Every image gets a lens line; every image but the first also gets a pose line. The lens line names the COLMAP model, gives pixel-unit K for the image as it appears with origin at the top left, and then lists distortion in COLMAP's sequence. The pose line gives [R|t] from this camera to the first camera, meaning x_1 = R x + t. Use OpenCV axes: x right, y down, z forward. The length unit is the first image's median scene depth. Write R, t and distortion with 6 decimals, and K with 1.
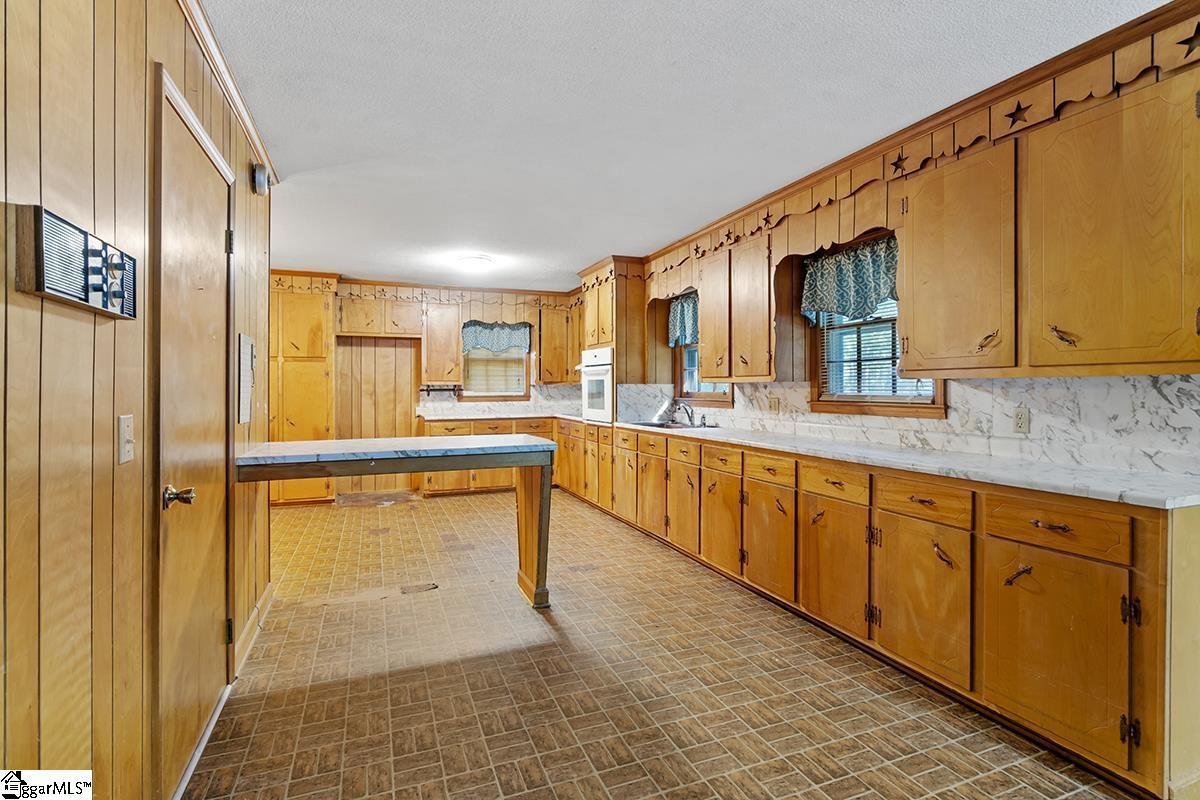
lens RADIAL K [[550.9, 0, 595.6], [0, 550.9, 394.2], [0, 0, 1]] dist [0.001990, 0.000152]
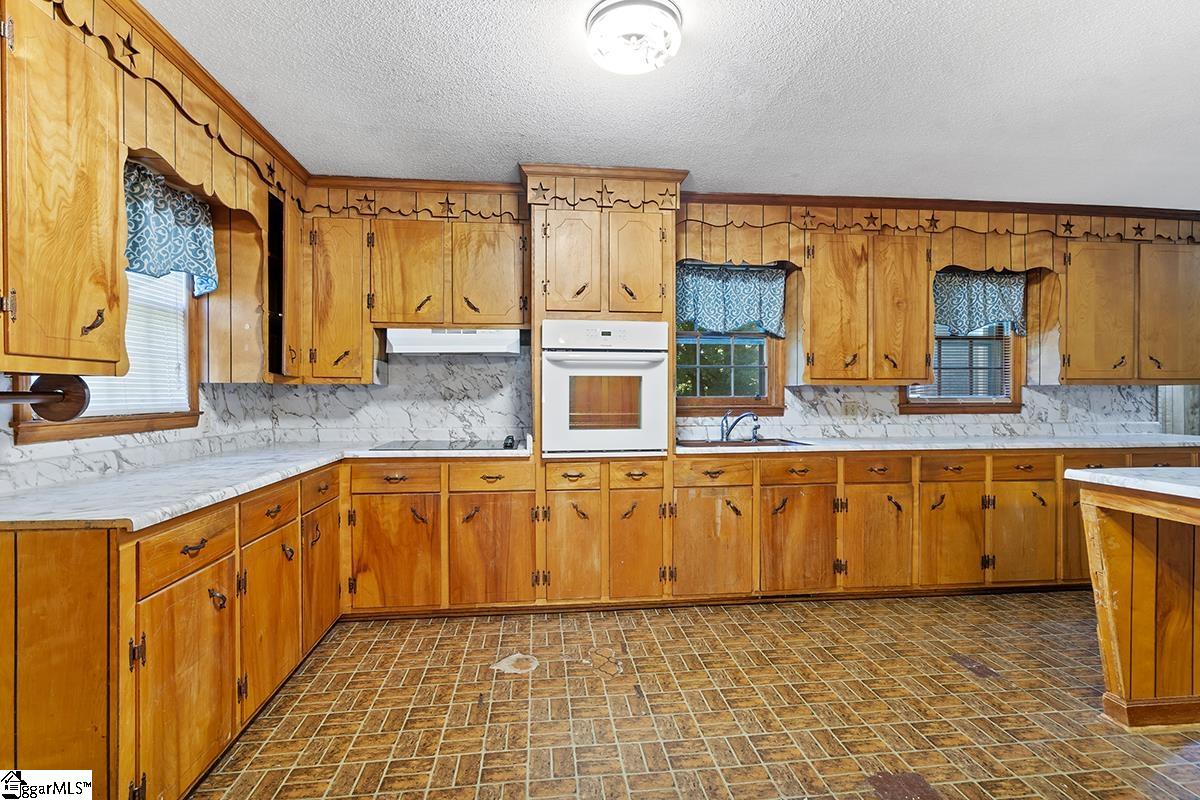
lens RADIAL K [[550.9, 0, 592.8], [0, 550.9, 398.8], [0, 0, 1]] dist [0.001990, 0.000152]
pose [[0.275948, -0.009069, 0.961130, -0.813806], [0.011544, 0.999915, 0.006121, -0.011055], [-0.961103, 0.009406, 0.276029, 1.310612]]
